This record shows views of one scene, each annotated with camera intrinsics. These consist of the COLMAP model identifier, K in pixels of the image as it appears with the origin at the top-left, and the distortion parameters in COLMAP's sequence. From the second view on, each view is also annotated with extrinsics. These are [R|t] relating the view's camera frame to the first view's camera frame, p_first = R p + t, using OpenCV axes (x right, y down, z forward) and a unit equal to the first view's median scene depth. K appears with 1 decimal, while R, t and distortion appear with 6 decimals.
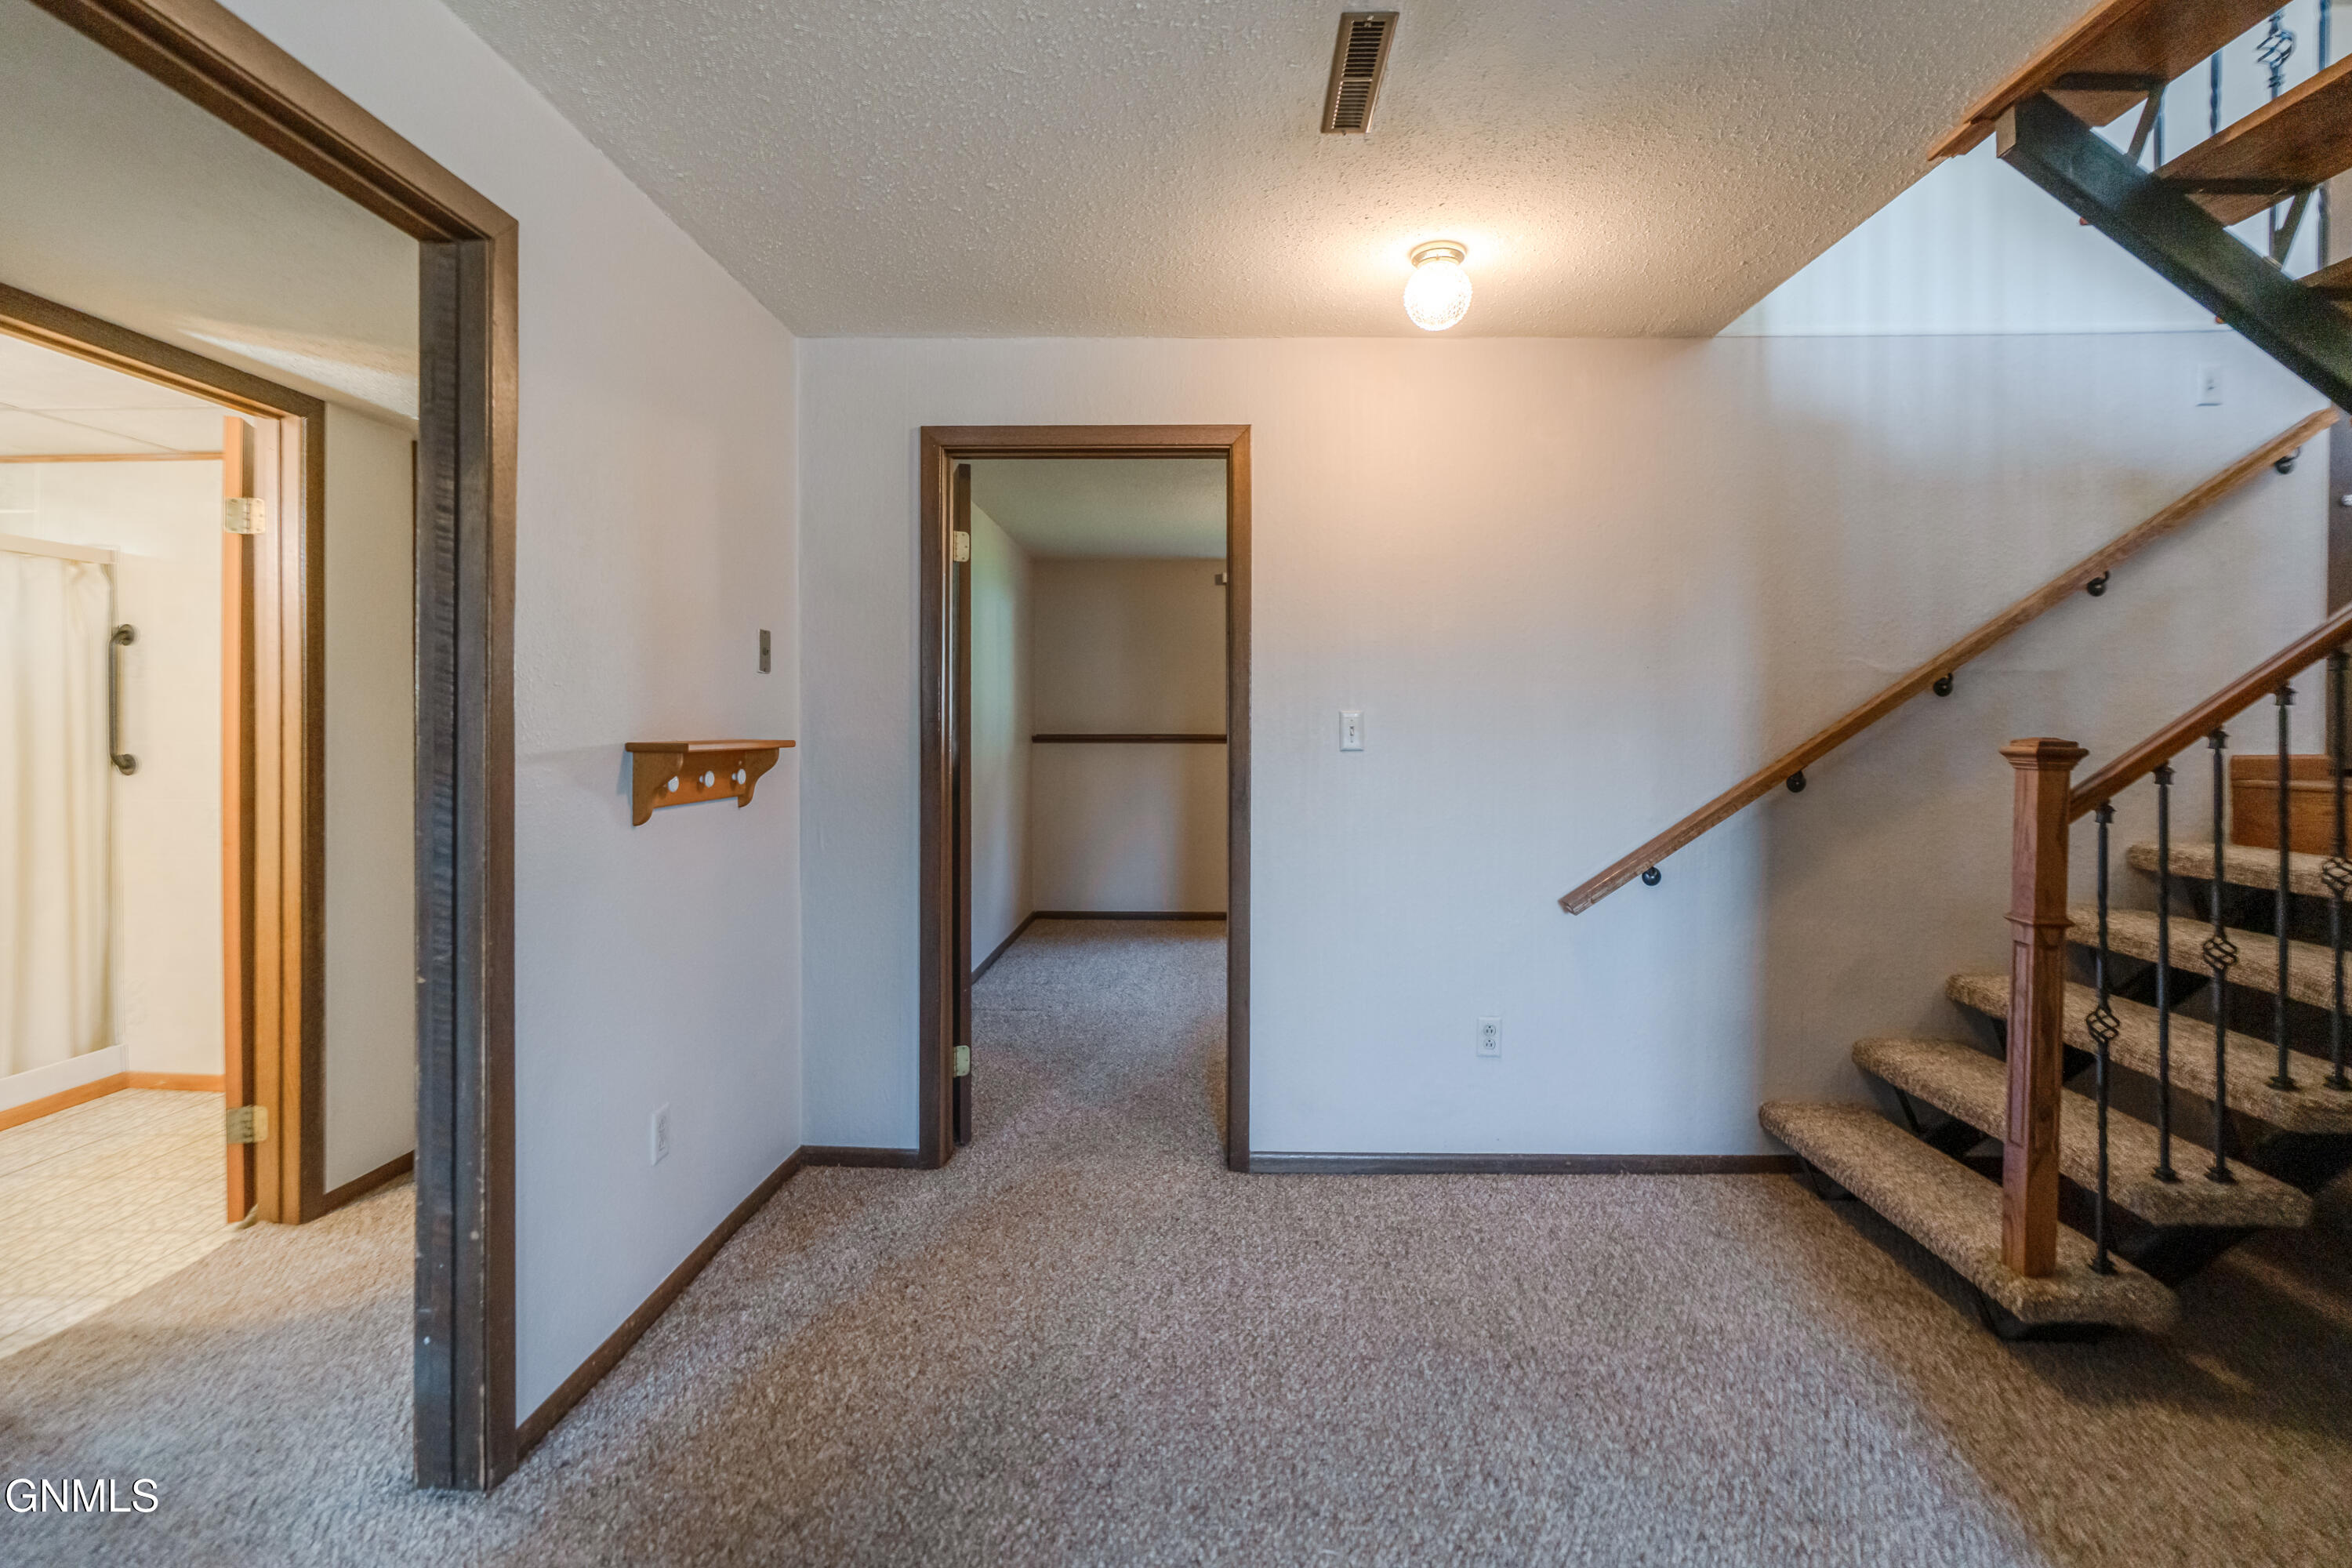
lens RADIAL K [[1100.6, 0, 1178.5], [0, 1100.6, 711.0], [0, 0, 1]] dist [-0.004228, -0.000204]
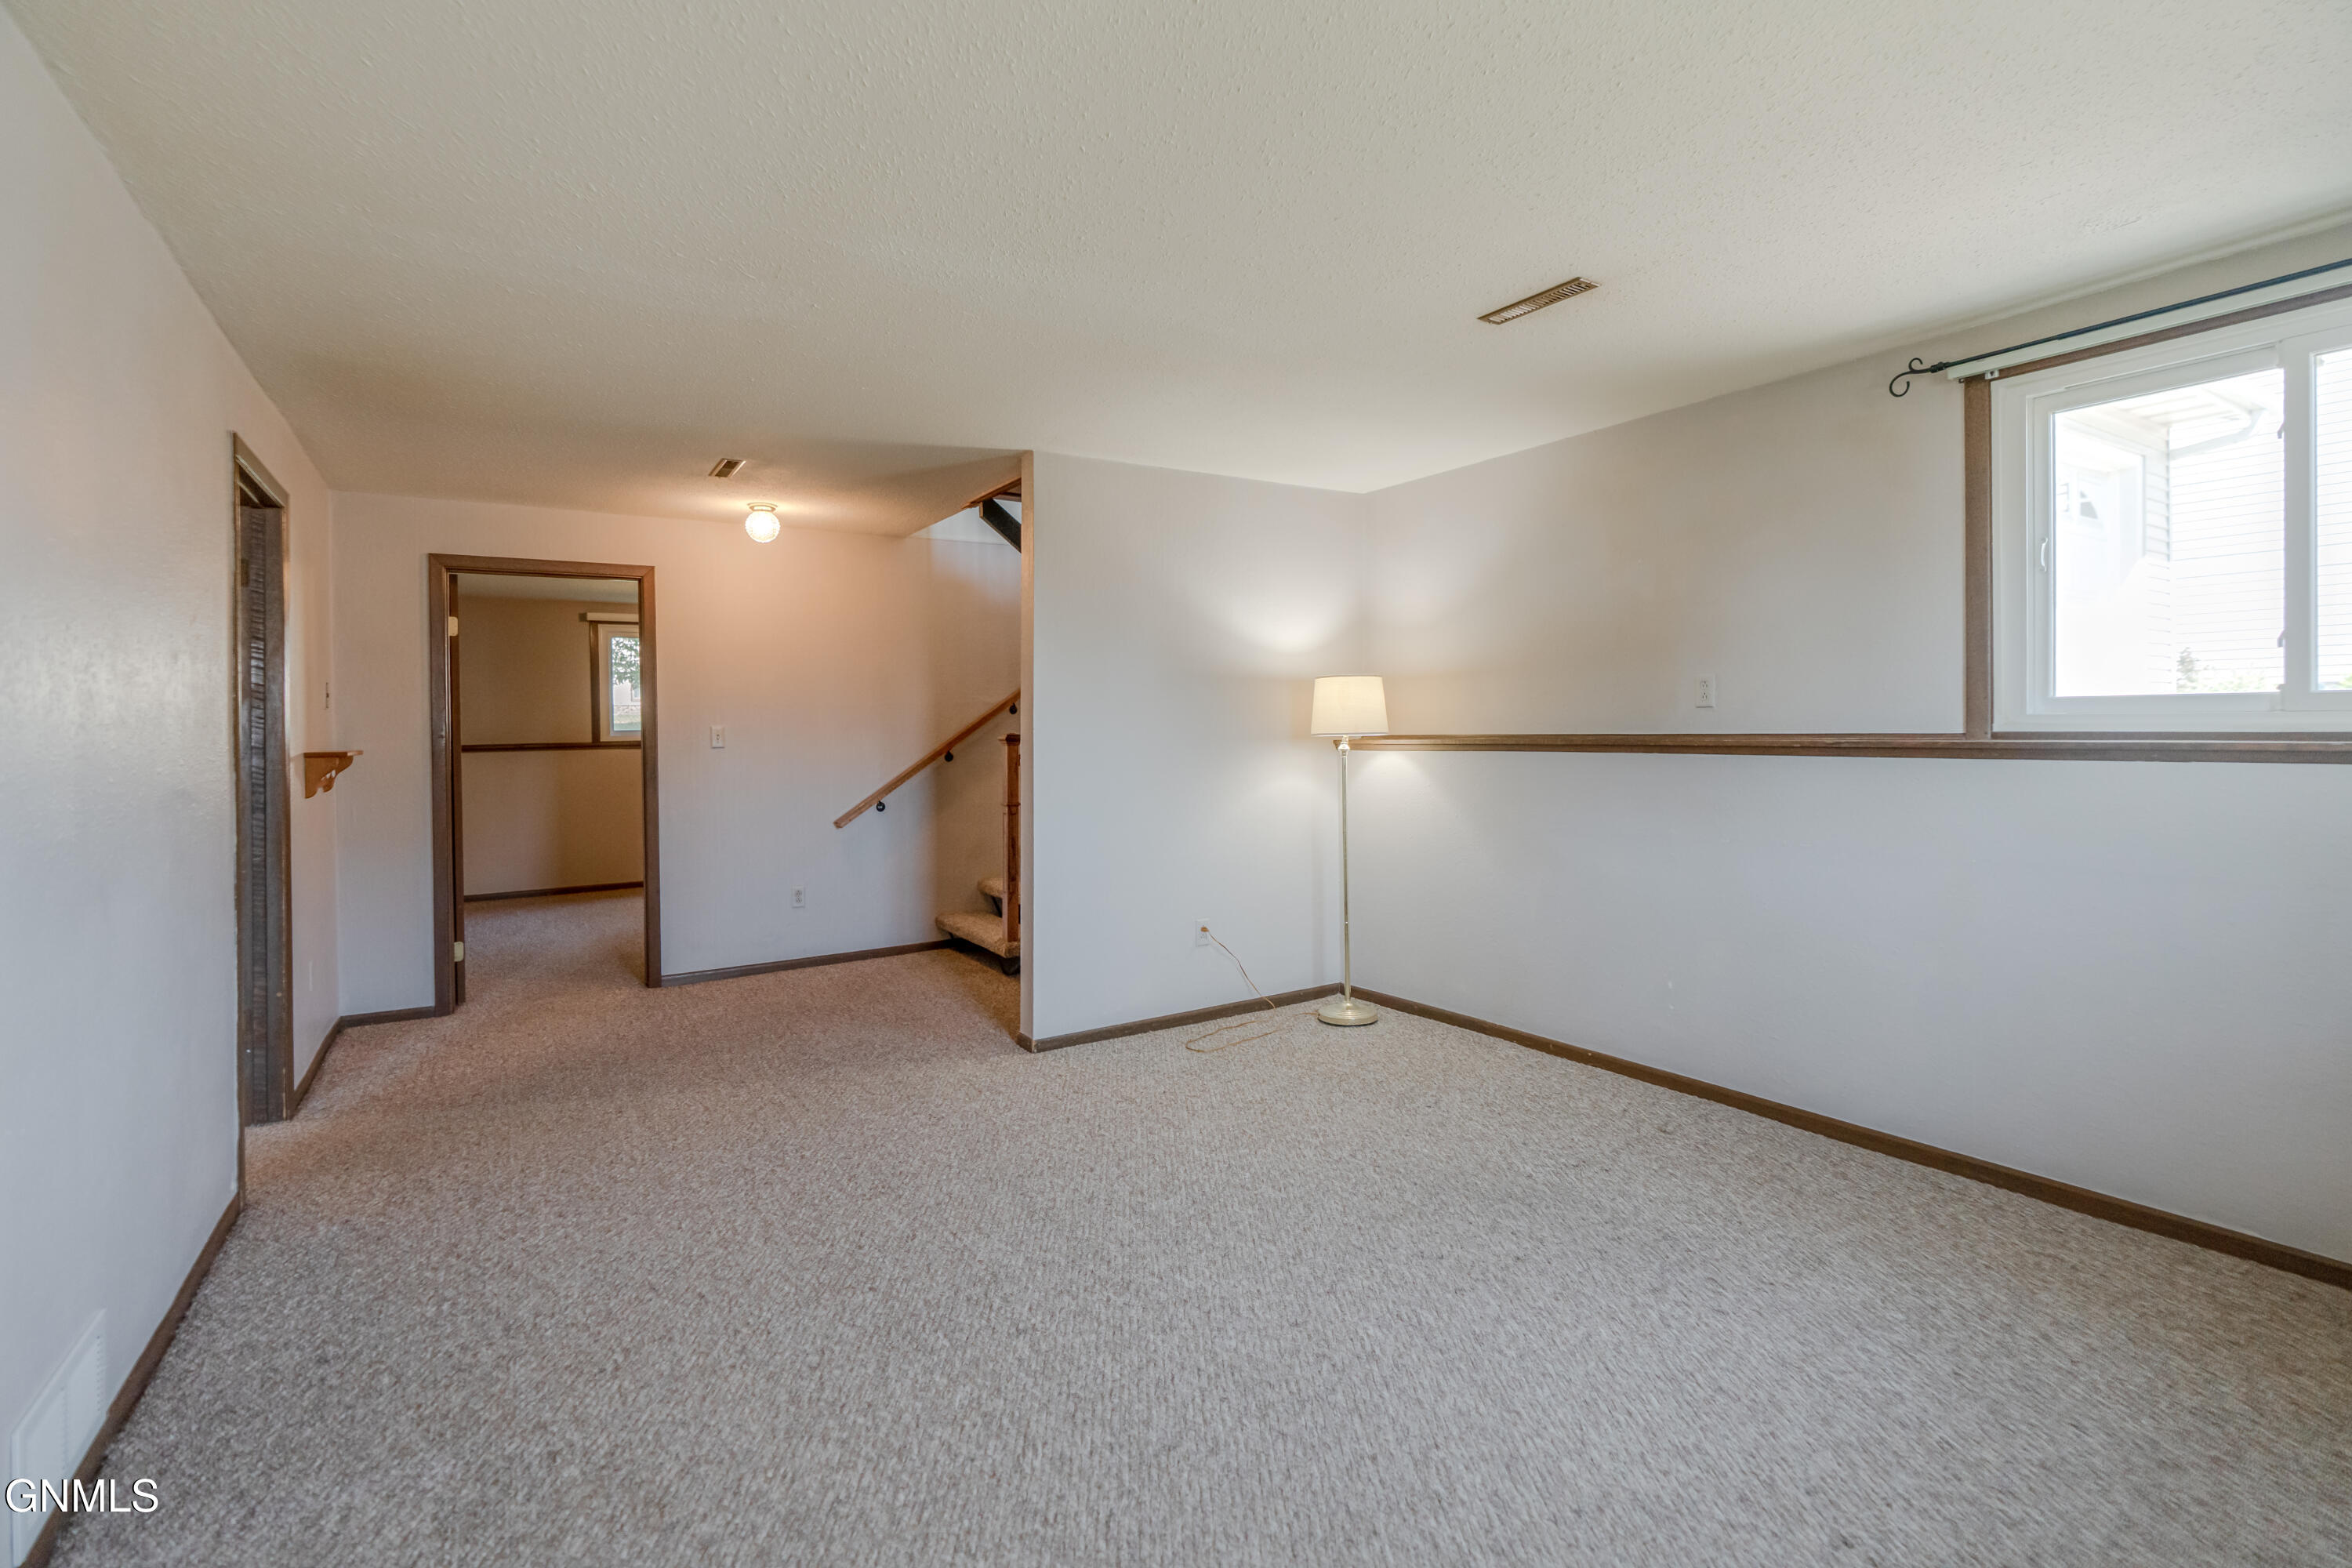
lens RADIAL K [[1100.6, 0, 1178.5], [0, 1100.6, 711.0], [0, 0, 1]] dist [-0.004228, -0.000204]
pose [[0.835230, -0.011640, 0.549777, -0.212141], [0.013725, 0.999906, 0.000320, -0.015322], [-0.549729, 0.007278, 0.835311, -0.961529]]
